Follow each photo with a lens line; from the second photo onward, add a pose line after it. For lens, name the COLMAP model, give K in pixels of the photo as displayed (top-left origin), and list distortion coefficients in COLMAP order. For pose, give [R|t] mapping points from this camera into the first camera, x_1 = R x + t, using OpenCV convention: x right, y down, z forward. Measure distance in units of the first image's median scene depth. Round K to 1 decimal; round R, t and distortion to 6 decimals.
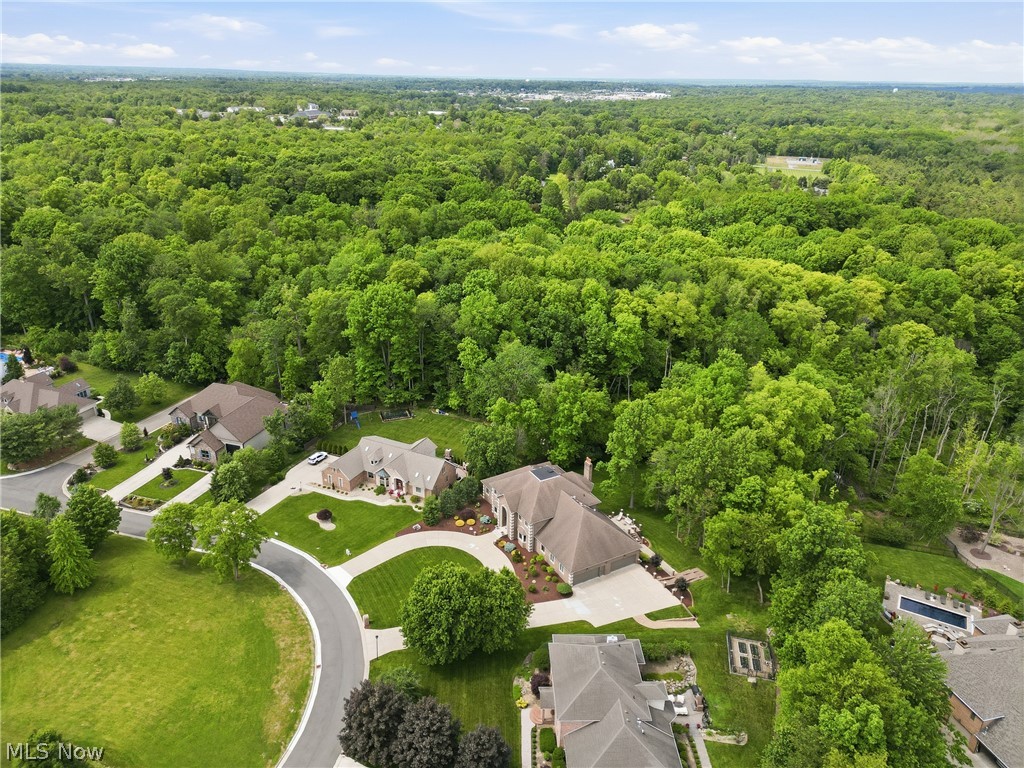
lens RADIAL K [[726.6, 0, 512.0], [0, 726.6, 384.0], [0, 0, 1]] dist [0.039253, -0.001035]
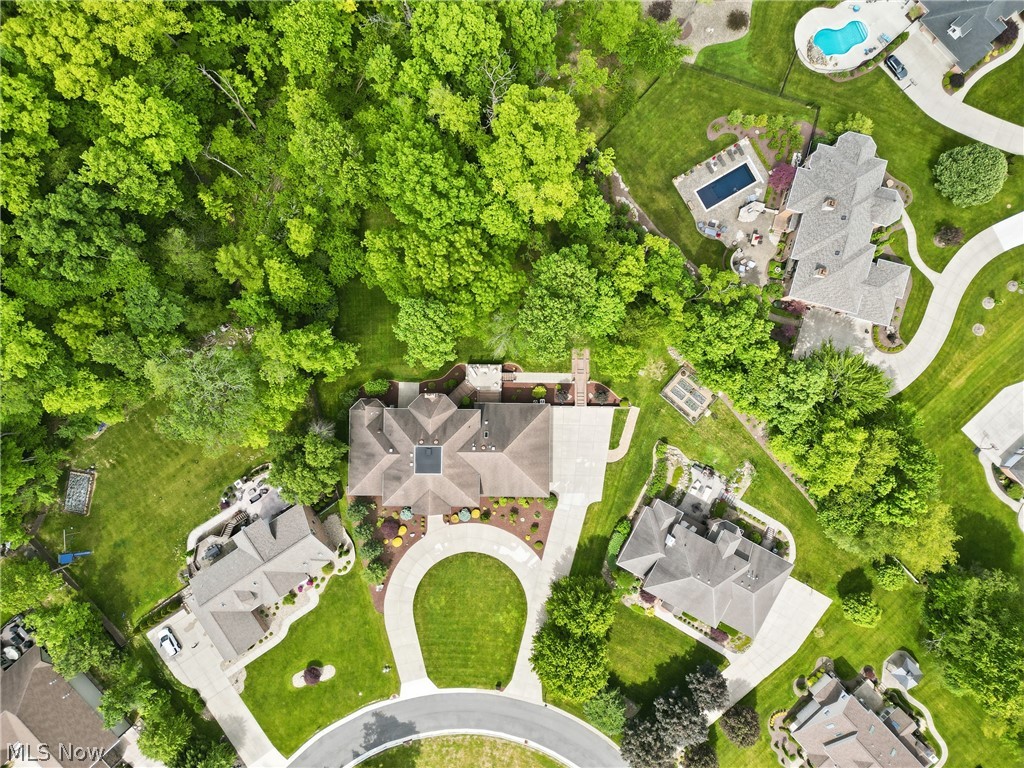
lens RADIAL K [[726.6, 0, 512.0], [0, 726.6, 384.0], [0, 0, 1]] dist [0.039253, -0.001035]
pose [[0.498241, -0.866813, -0.019769, 0.214139], [0.362785, 0.187711, 0.912771, -0.708259], [-0.787492, -0.461952, 0.407992, 0.727928]]
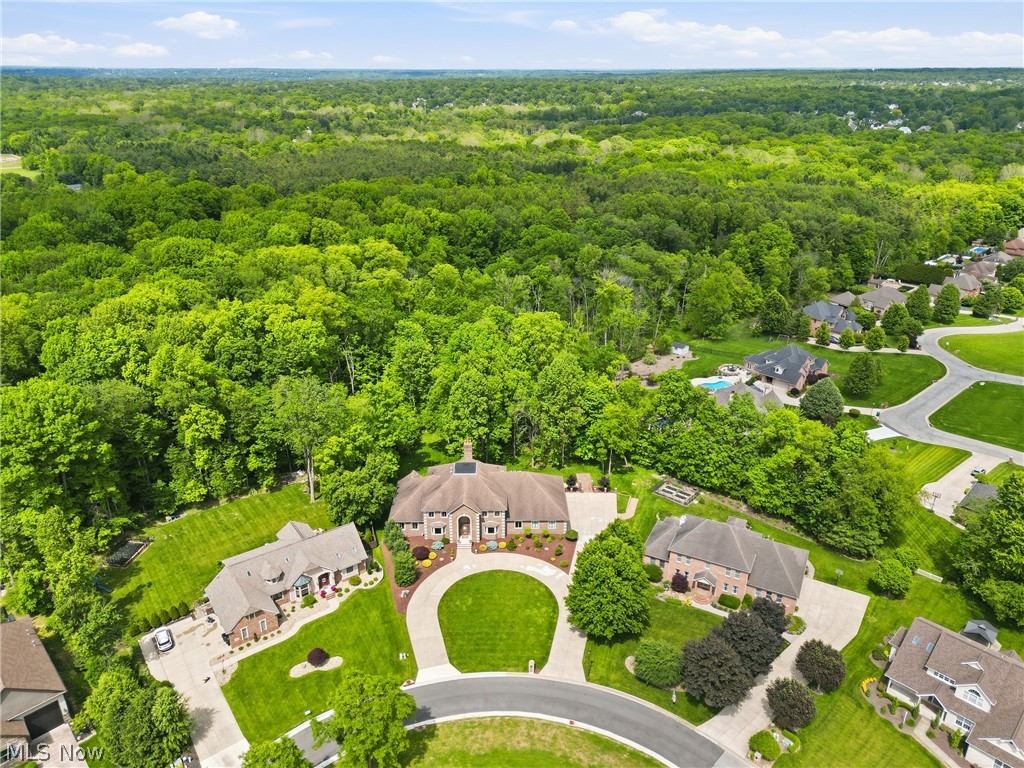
lens RADIAL K [[726.6, 0, 512.0], [0, 726.6, 384.0], [0, 0, 1]] dist [0.039253, -0.001035]
pose [[0.472554, -0.368344, 0.800634, -0.785603], [0.365906, 0.908468, 0.201989, -0.185003], [-0.801752, 0.197506, 0.564079, 0.420053]]
